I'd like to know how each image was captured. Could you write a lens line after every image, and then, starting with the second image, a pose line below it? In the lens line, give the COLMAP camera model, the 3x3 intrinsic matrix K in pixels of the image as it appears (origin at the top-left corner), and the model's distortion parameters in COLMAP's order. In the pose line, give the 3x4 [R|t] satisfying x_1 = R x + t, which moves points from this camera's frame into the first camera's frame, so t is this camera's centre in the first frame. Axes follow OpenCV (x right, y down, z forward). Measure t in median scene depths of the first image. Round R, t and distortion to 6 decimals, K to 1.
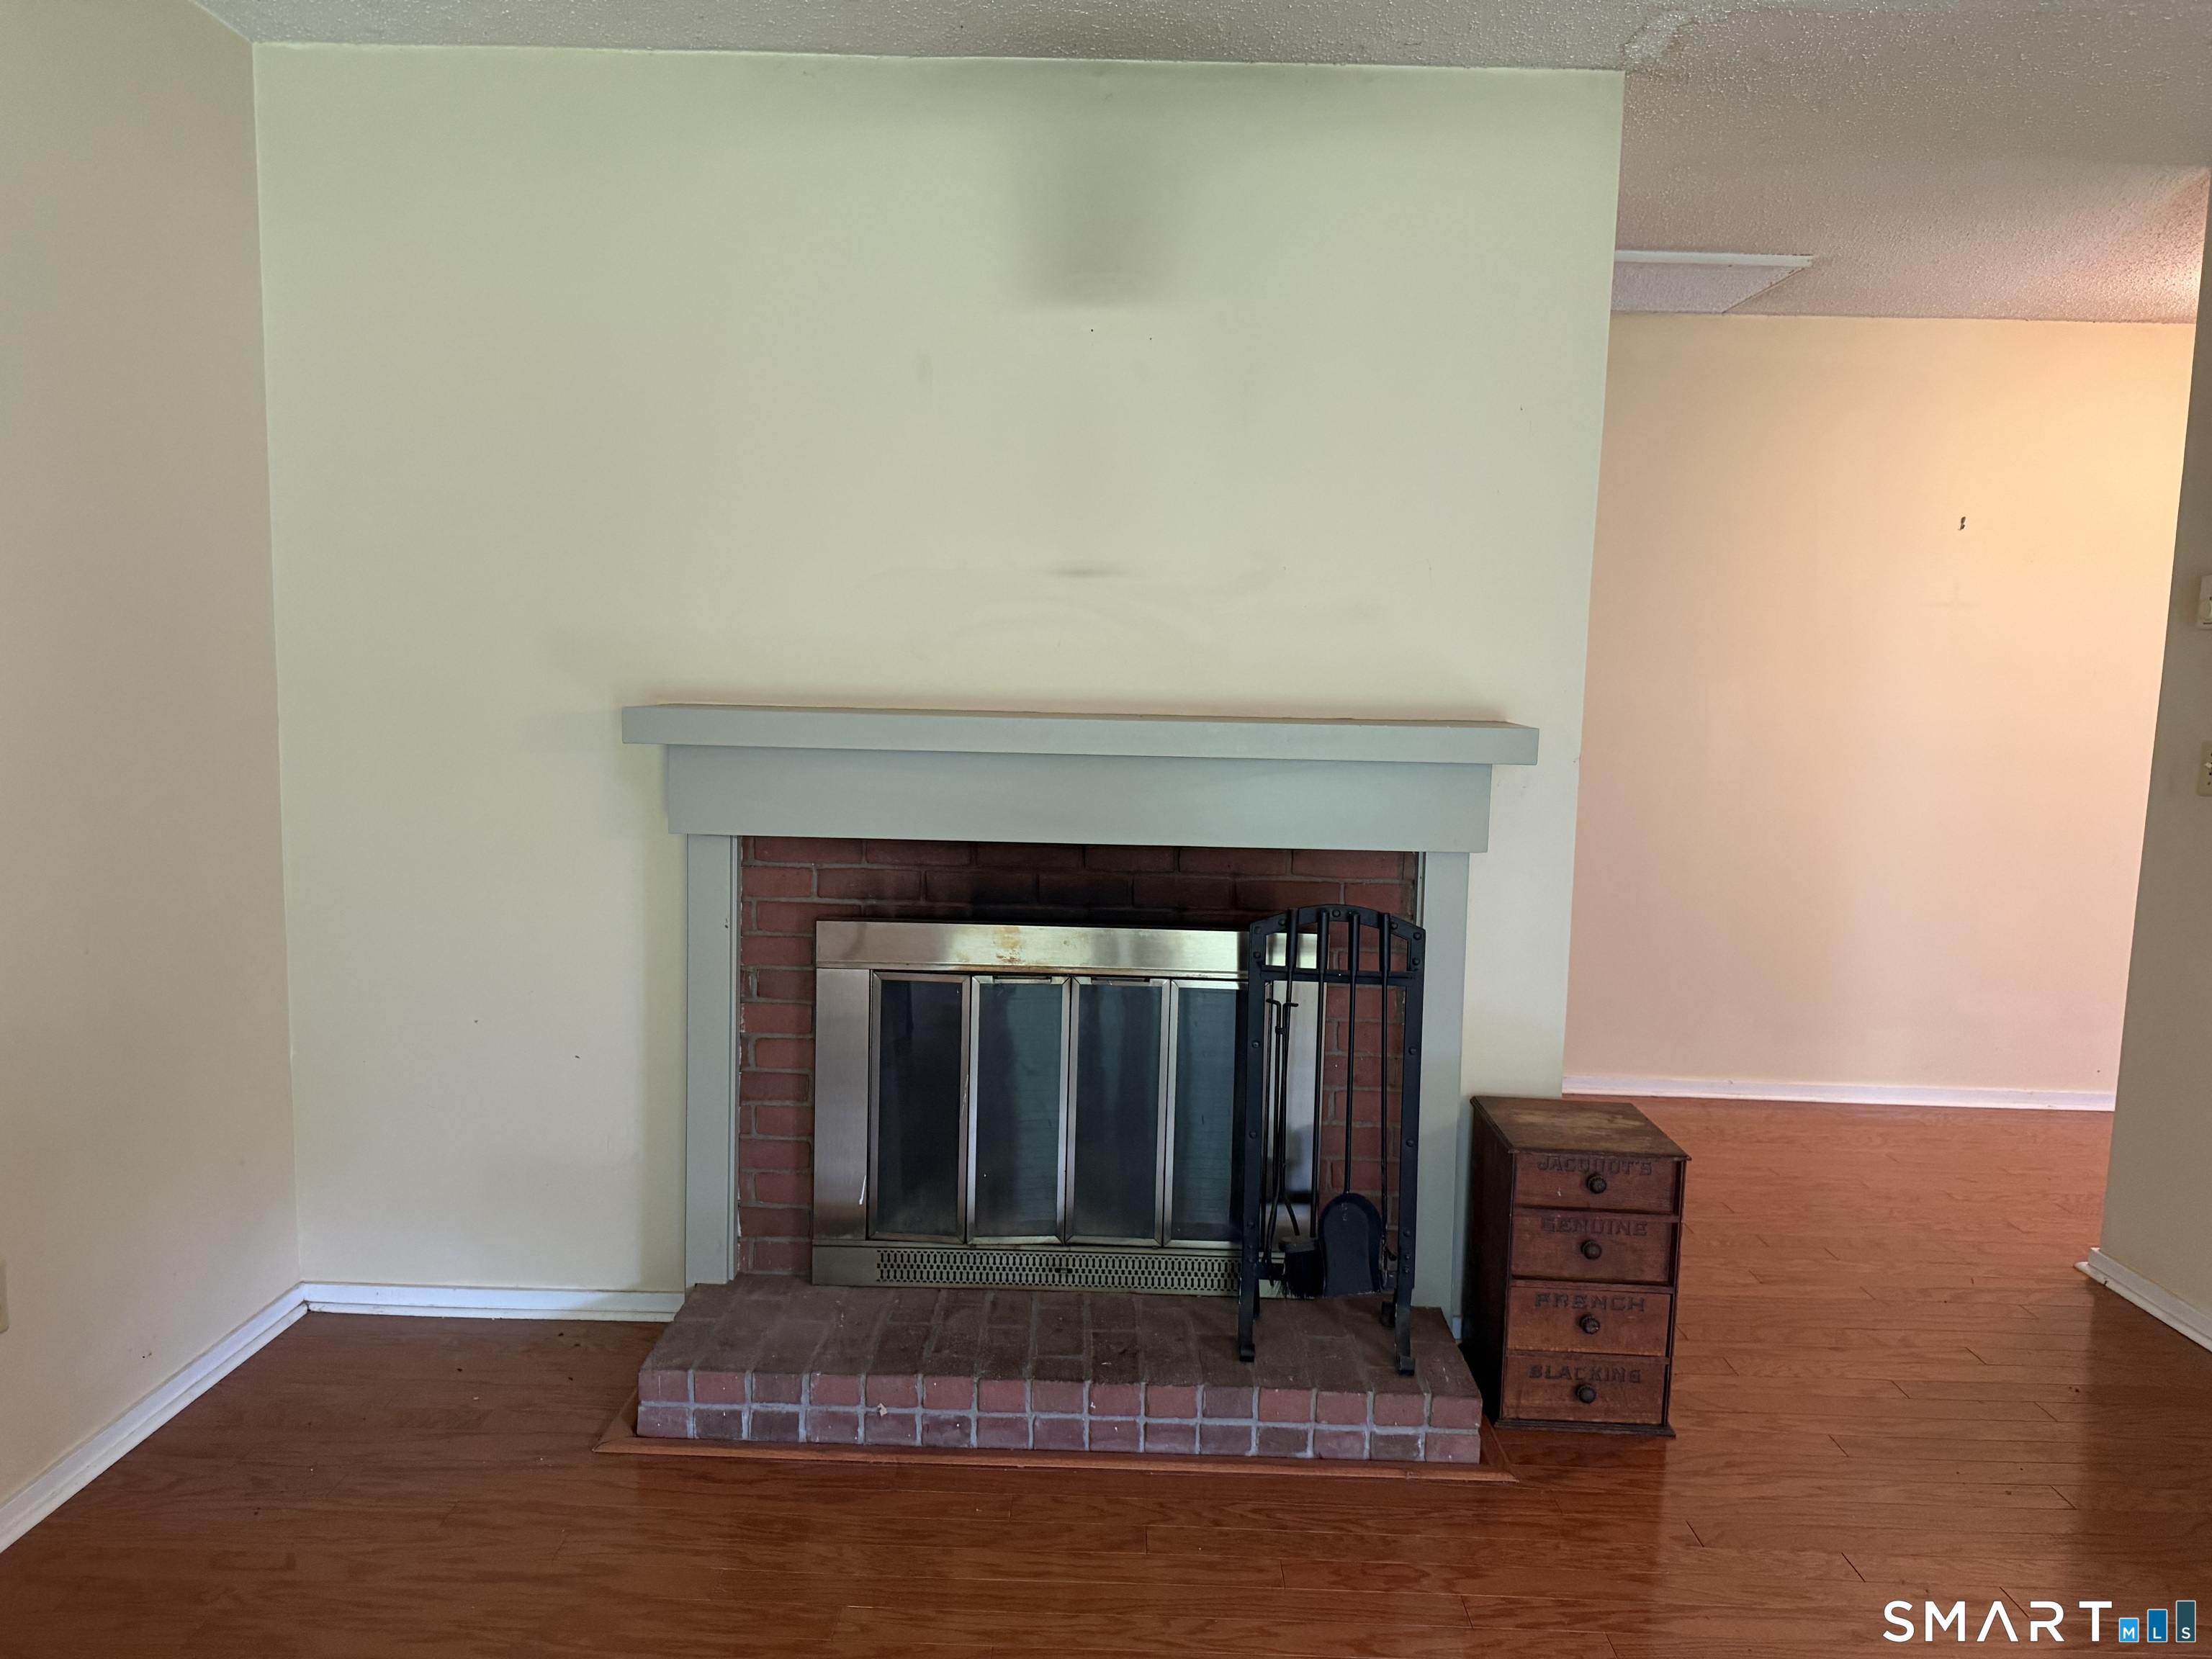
lens RADIAL K [[1549.9, 0, 1106.0], [0, 1549.9, 829.5], [0, 0, 1]] dist [0.016590, -0.005792]
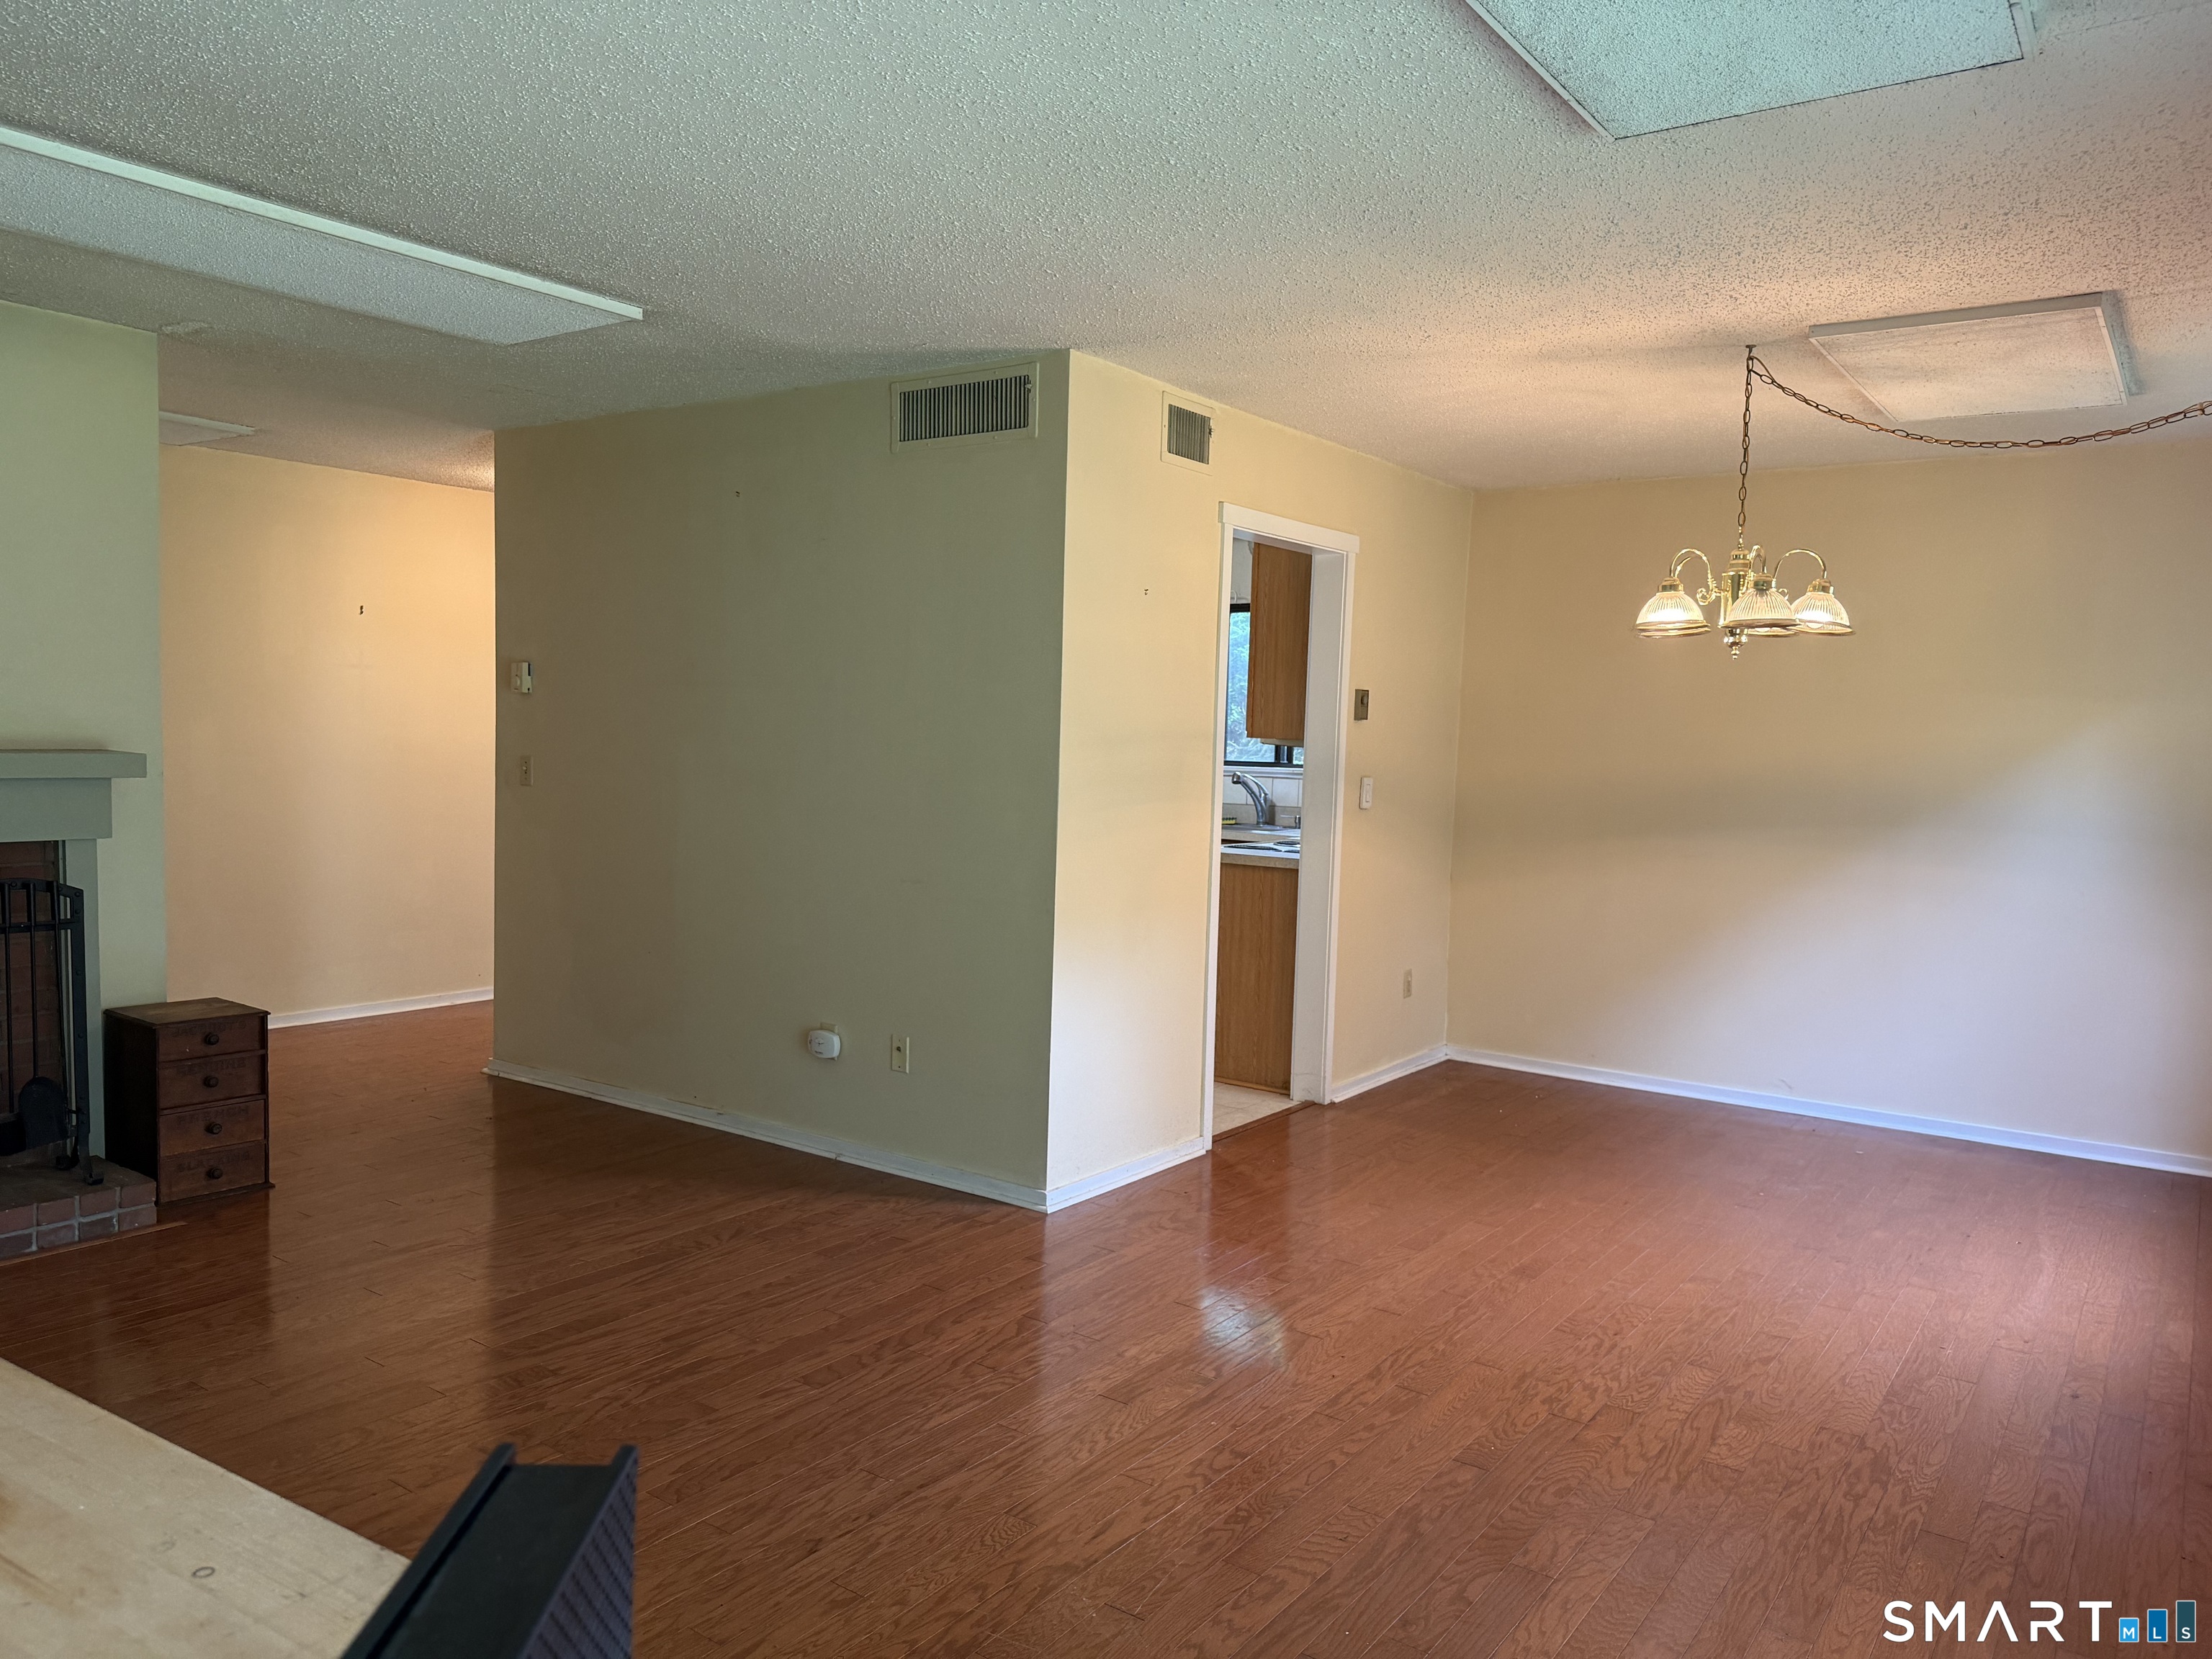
lens RADIAL K [[1564.9, 0, 1106.0], [0, 1564.9, 829.5], [0, 0, 1]] dist [-0.001586, -0.001834]
pose [[0.569652, -0.069845, 0.818913, -0.452781], [0.078765, 0.996436, 0.030196, 0.038031], [-0.818103, 0.047300, 0.573123, -0.667344]]
